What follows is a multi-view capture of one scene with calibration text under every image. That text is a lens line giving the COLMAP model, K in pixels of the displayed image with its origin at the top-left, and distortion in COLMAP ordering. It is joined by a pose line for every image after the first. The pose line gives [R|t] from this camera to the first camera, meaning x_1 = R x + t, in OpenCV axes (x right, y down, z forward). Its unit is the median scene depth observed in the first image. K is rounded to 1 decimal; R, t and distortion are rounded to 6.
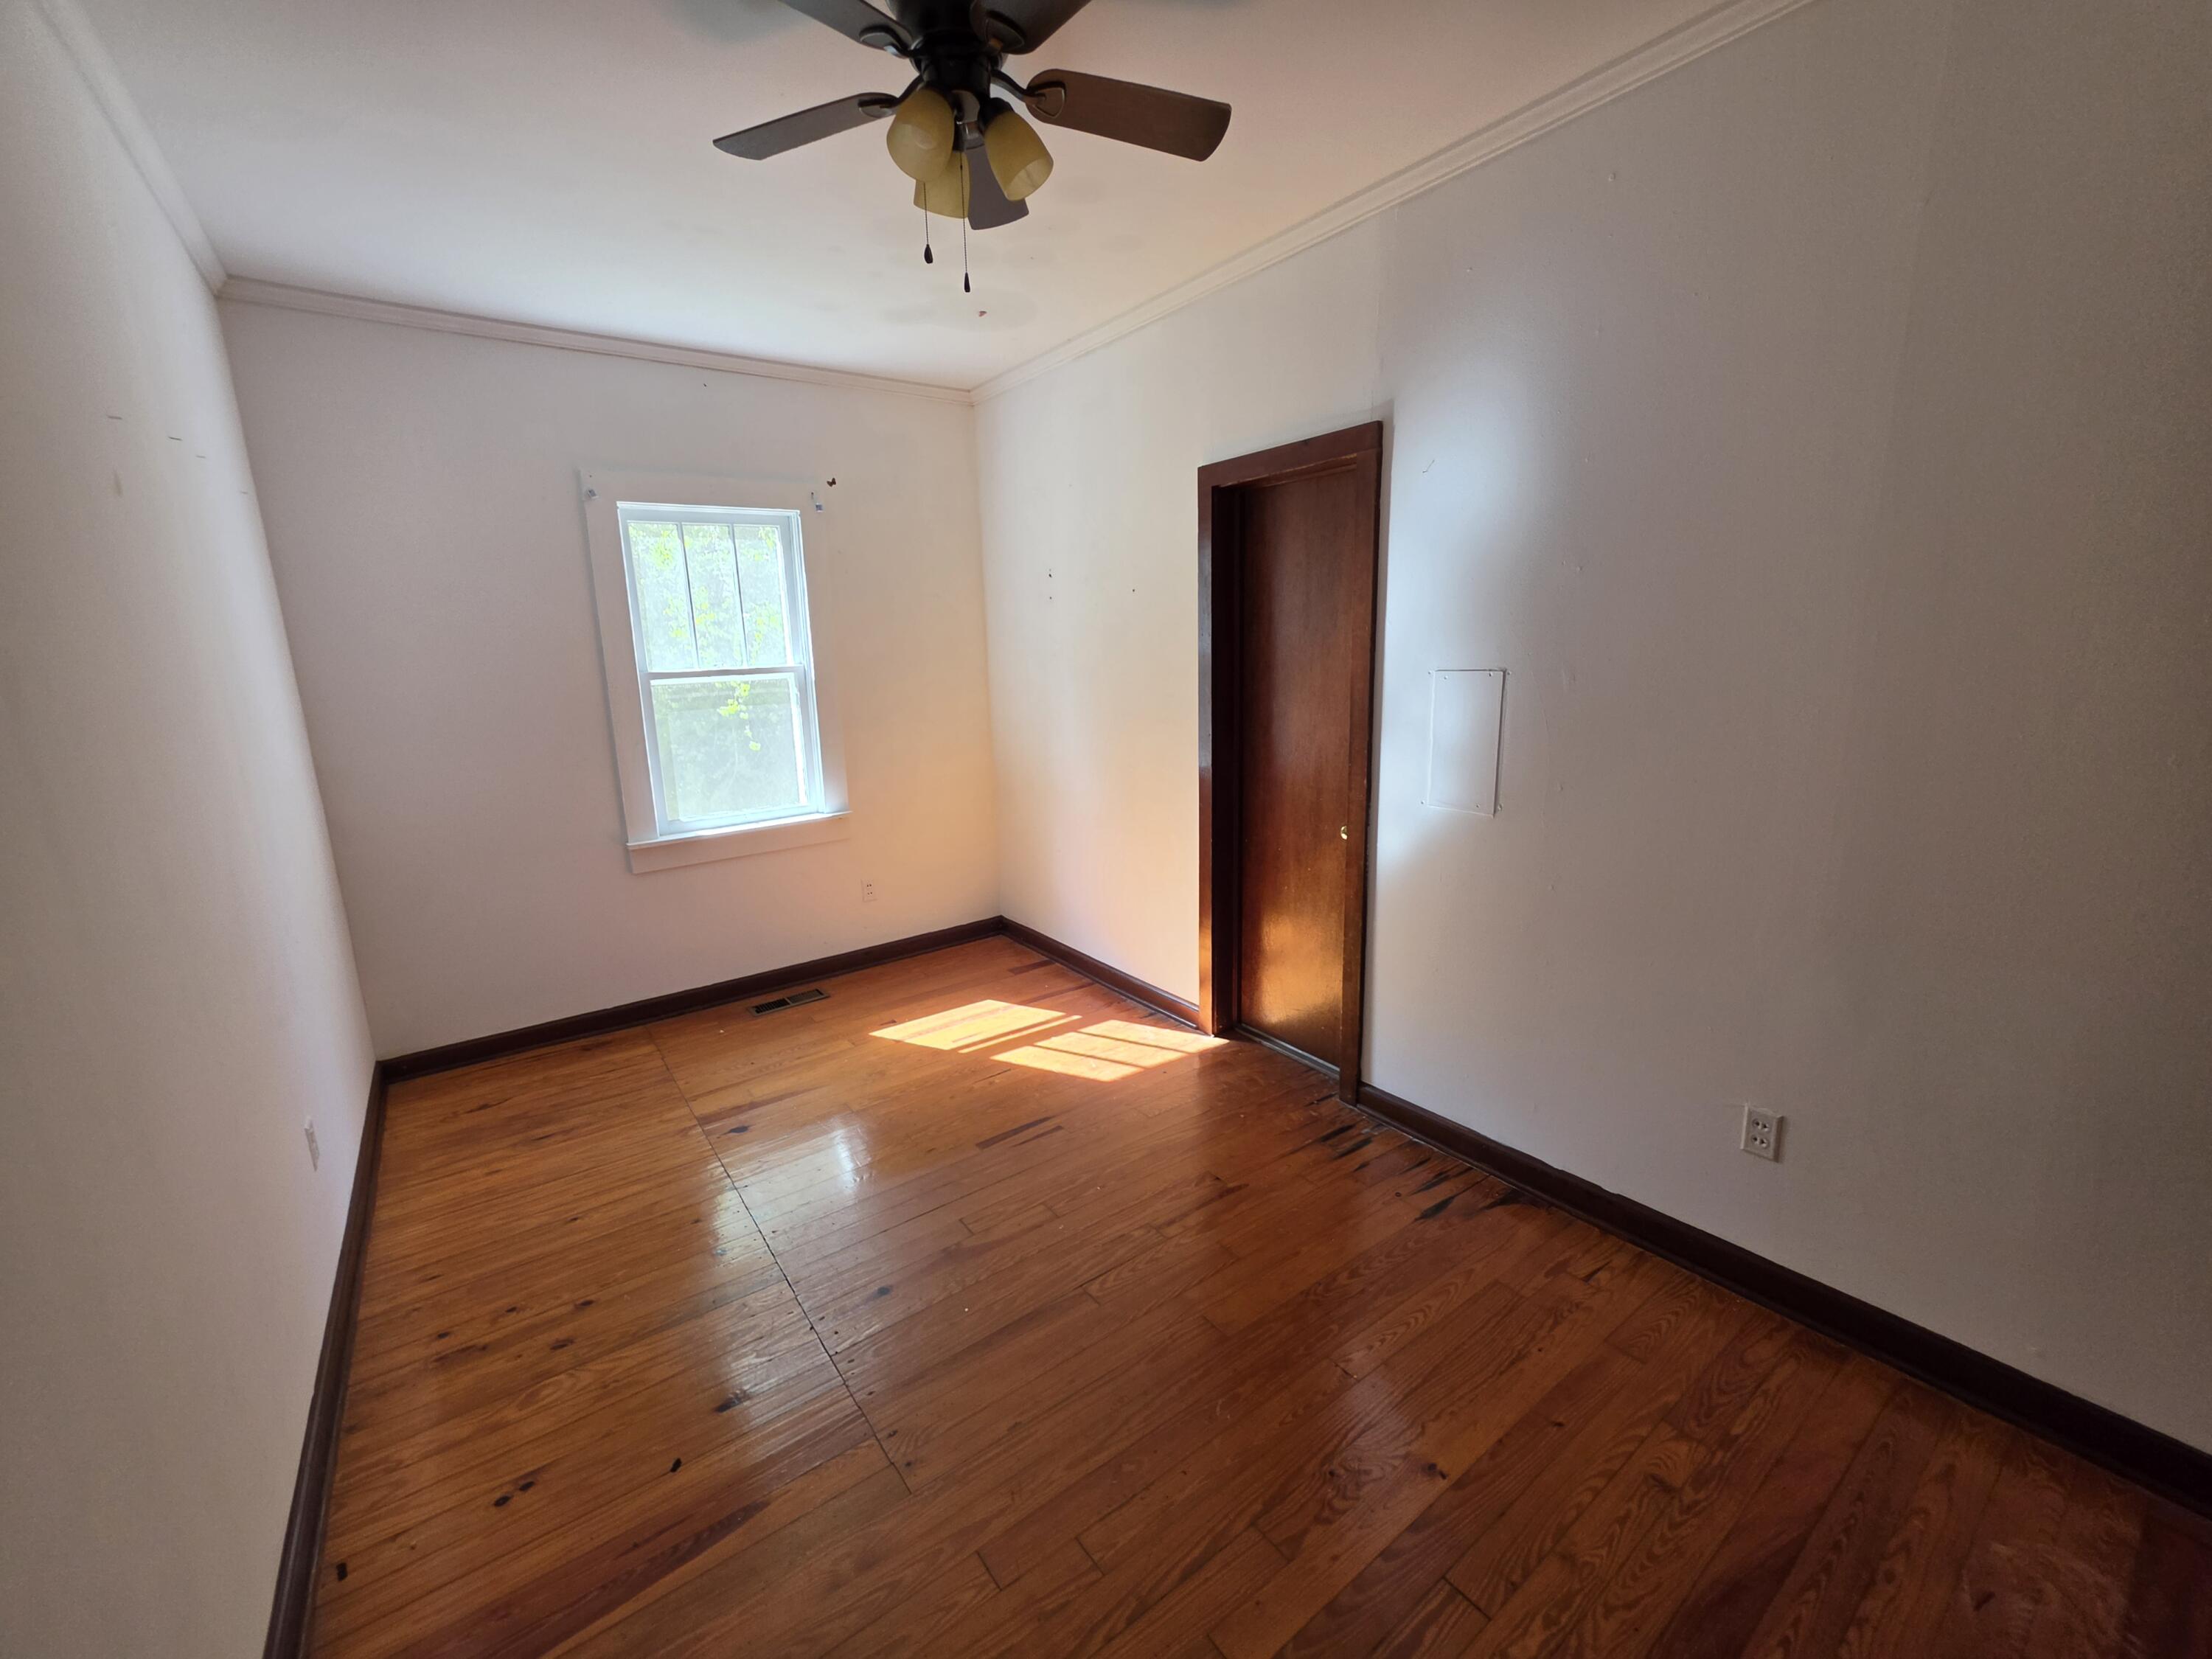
lens RADIAL K [[886.8, 0, 1109.6], [0, 886.8, 832.4], [0, 0, 1]] dist [-0.010932, 0.000629]
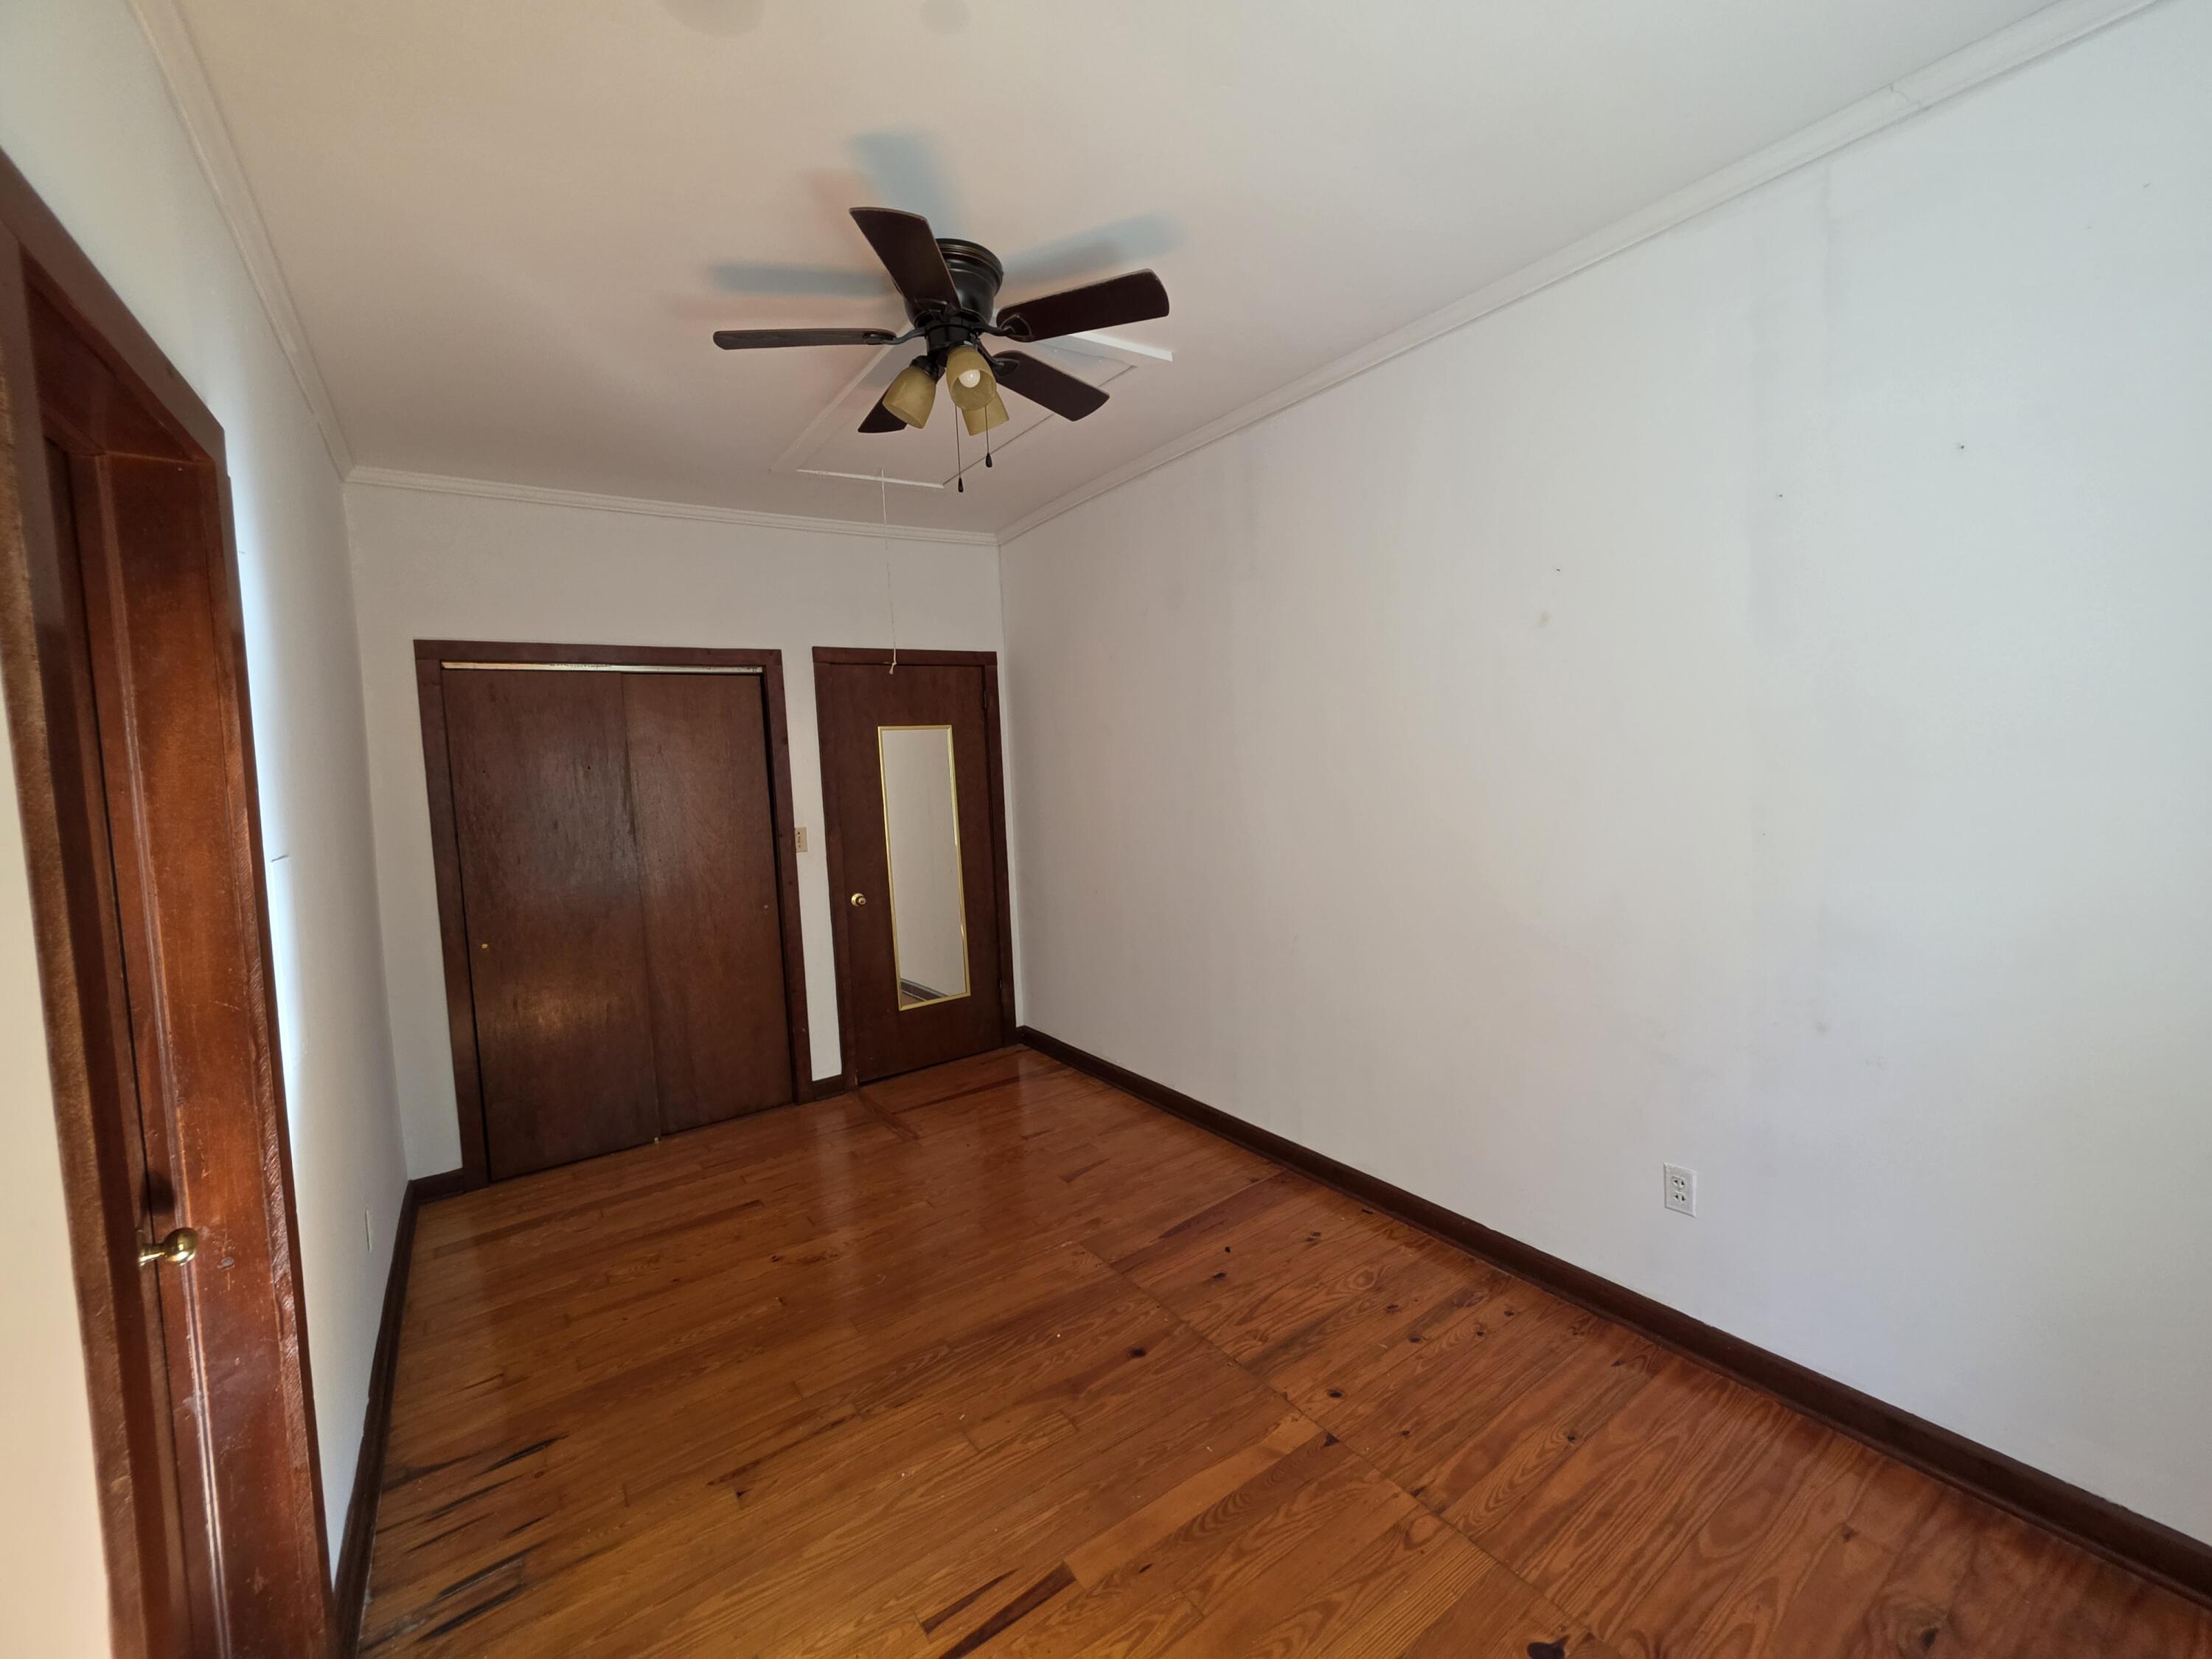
lens RADIAL K [[886.8, 0, 1113.1], [0, 886.8, 823.5], [0, 0, 1]] dist [-0.010932, 0.000629]
pose [[-0.996781, 0.077149, 0.021822, -0.269189], [0.080174, 0.960796, 0.265411, -0.346586], [-0.000490, 0.266306, -0.963888, 1.682269]]
